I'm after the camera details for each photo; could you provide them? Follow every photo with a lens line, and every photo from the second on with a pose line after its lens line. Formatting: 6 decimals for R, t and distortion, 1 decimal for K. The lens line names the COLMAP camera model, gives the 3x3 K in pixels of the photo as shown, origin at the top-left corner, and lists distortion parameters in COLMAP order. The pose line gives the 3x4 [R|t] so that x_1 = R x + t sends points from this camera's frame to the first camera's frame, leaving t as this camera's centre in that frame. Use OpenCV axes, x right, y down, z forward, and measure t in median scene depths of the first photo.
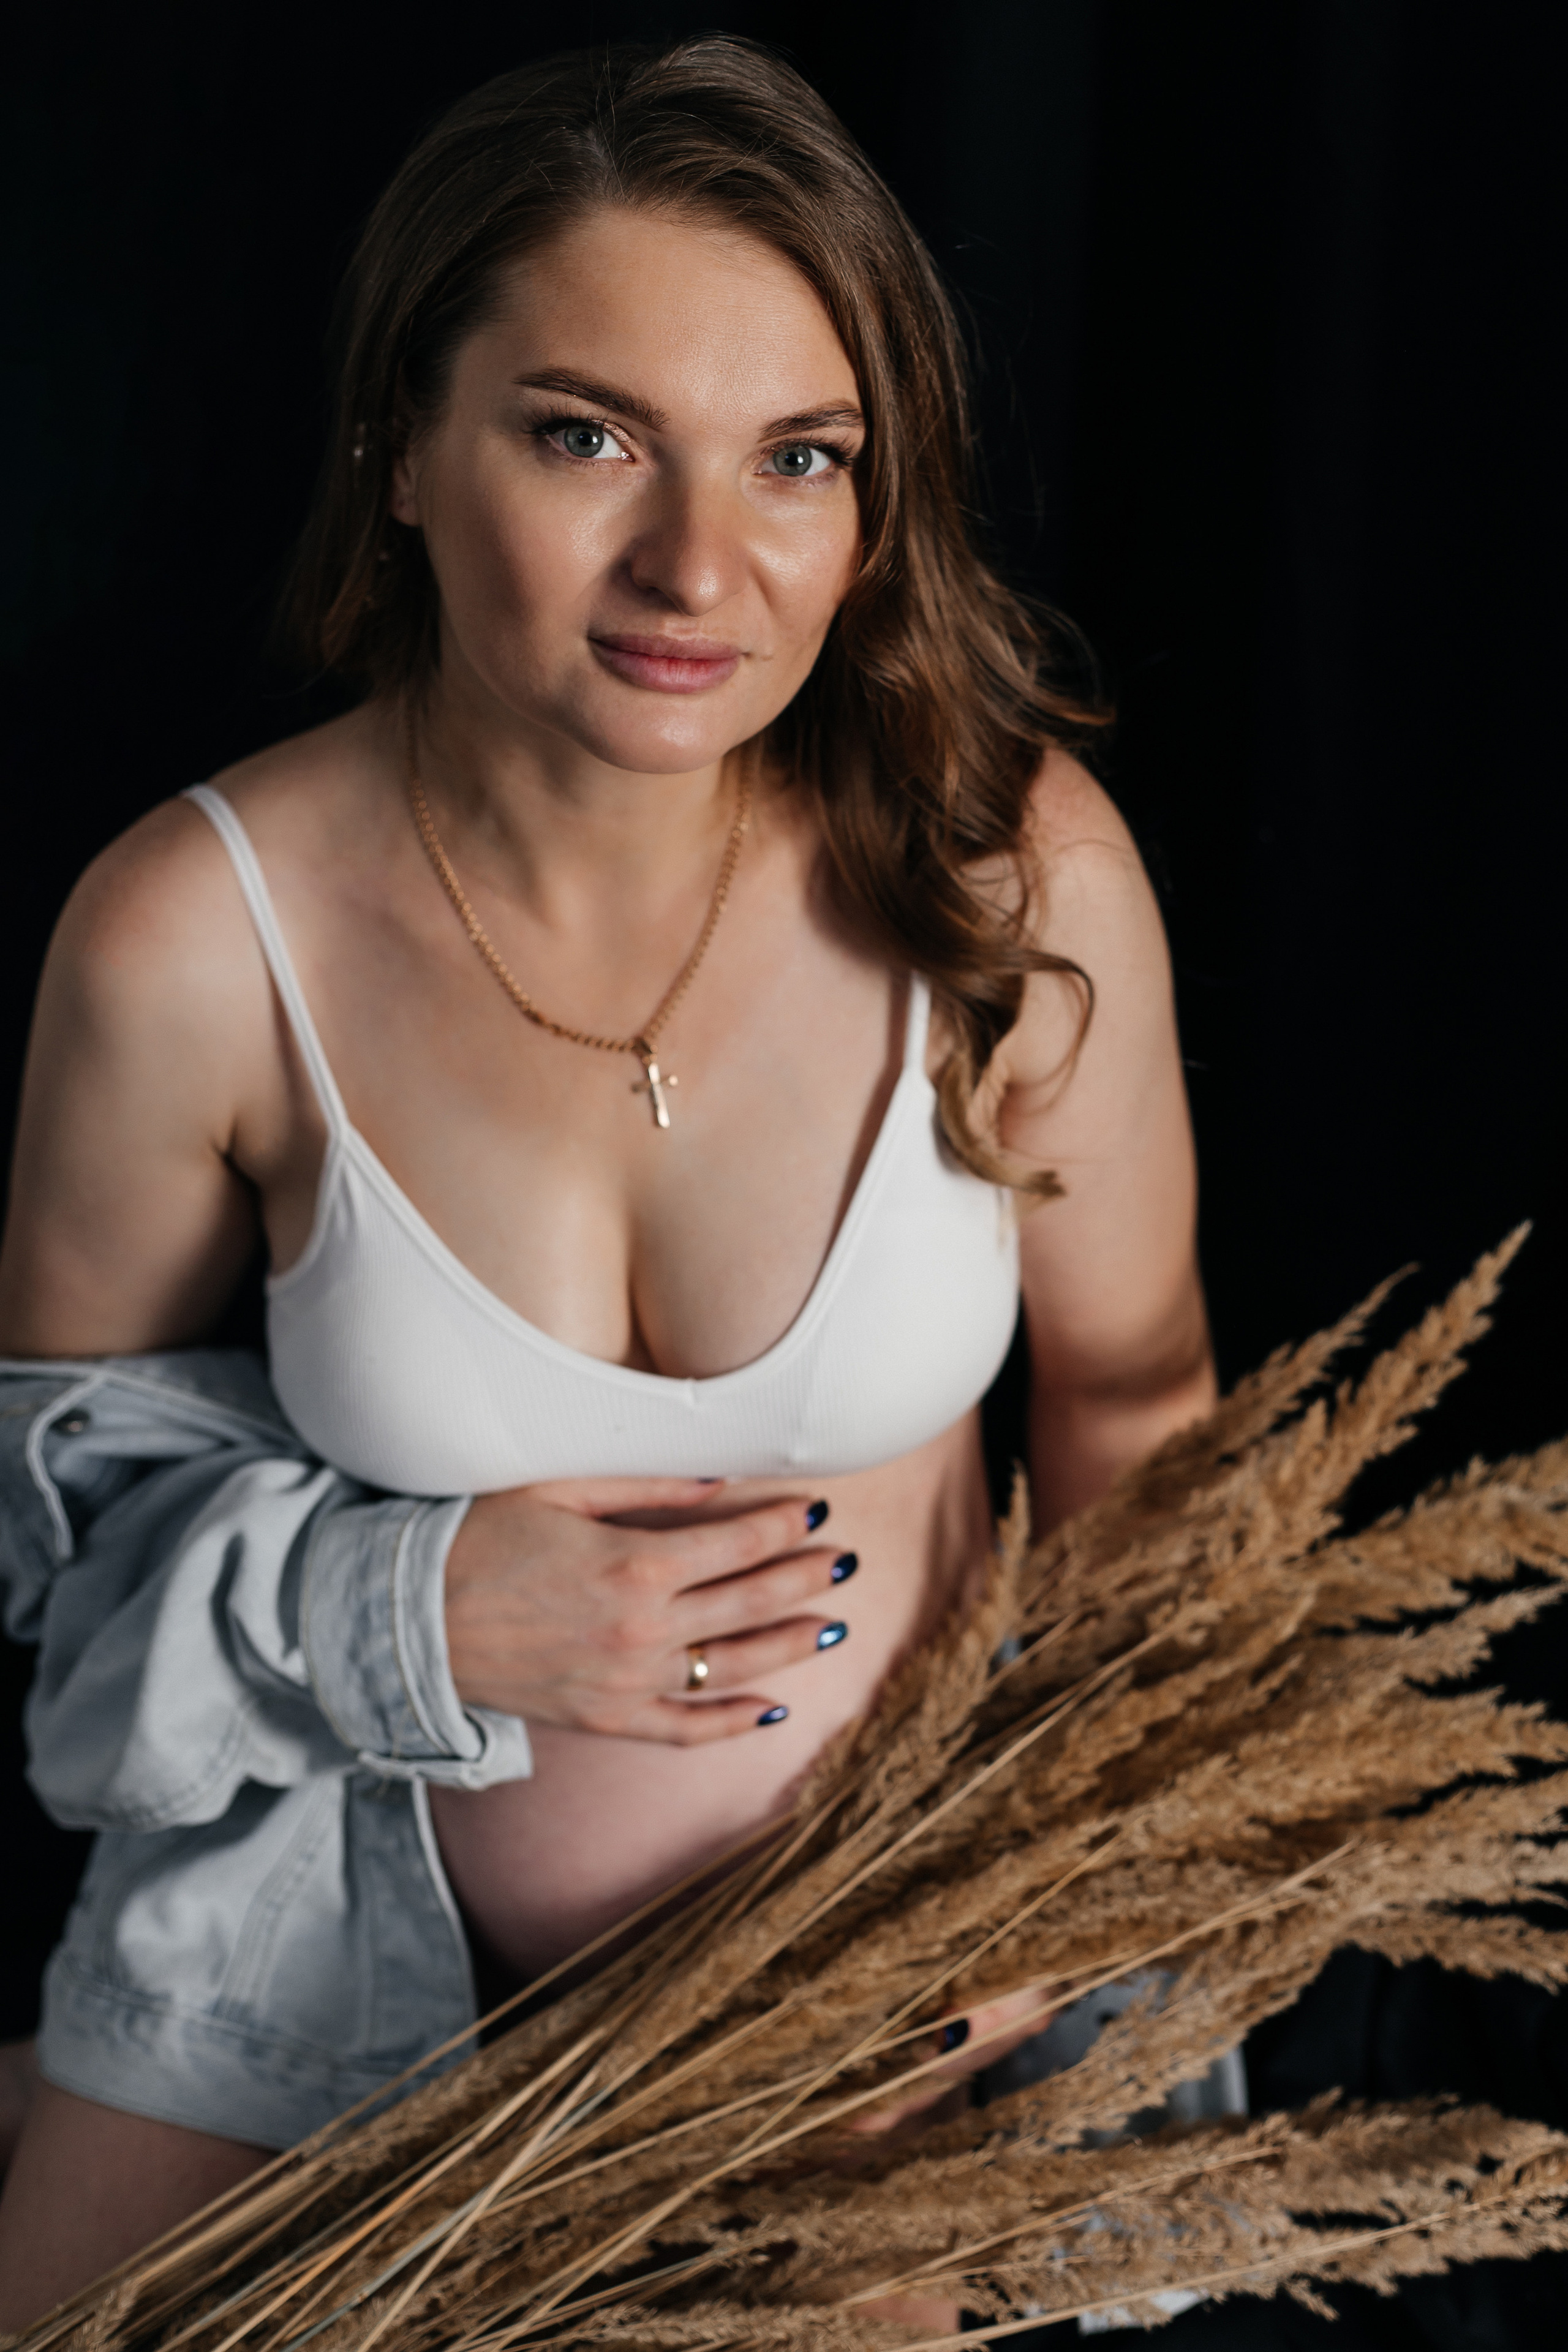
lens RADIAL K [[3272.1, 0, 788.7], [0, 3272.1, 1169.2], [0, 0, 1]] dist [0.020691, 0.023239]
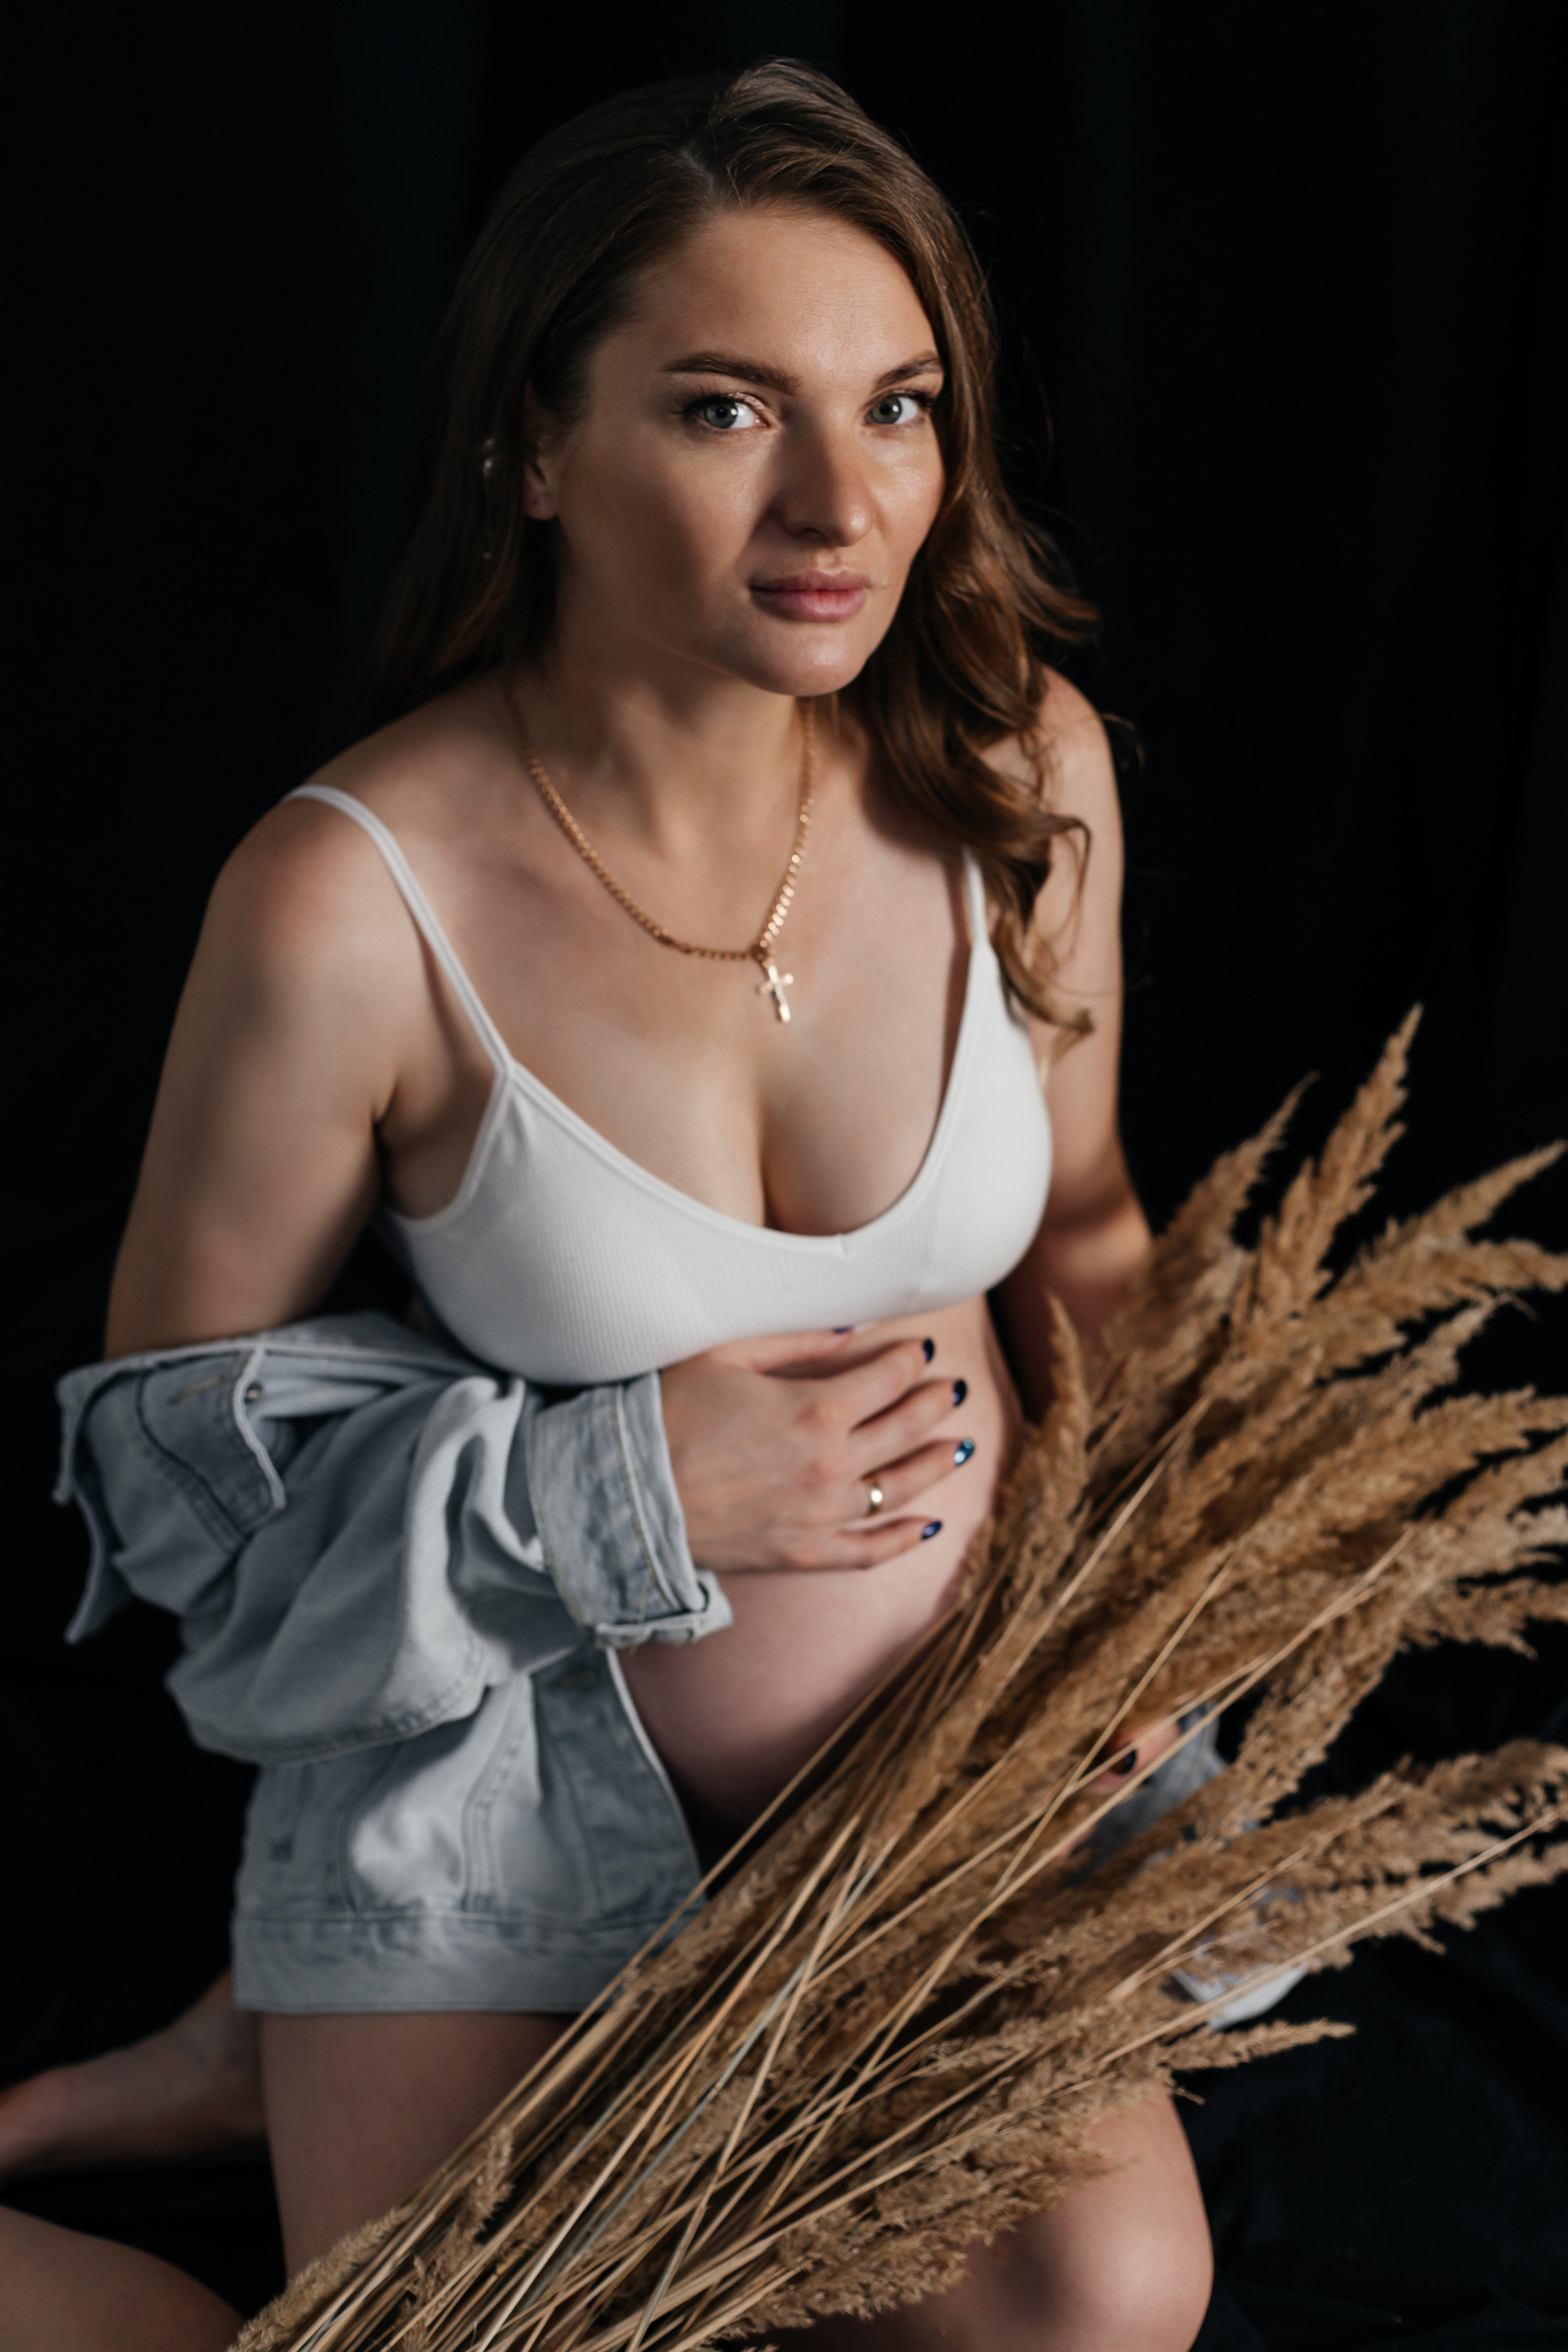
lens RADIAL K [[3272.1, 0, 788.7], [0, 3272.1, 1169.2], [0, 0, 1]] dist [0.020691, 0.023239]
pose [[0.955375, -0.173250, 0.239254, -0.307663], [0.181275, 0.983362, -0.011778, 0.051081], [-0.233233, 0.054623, 0.970886, -0.103894]]
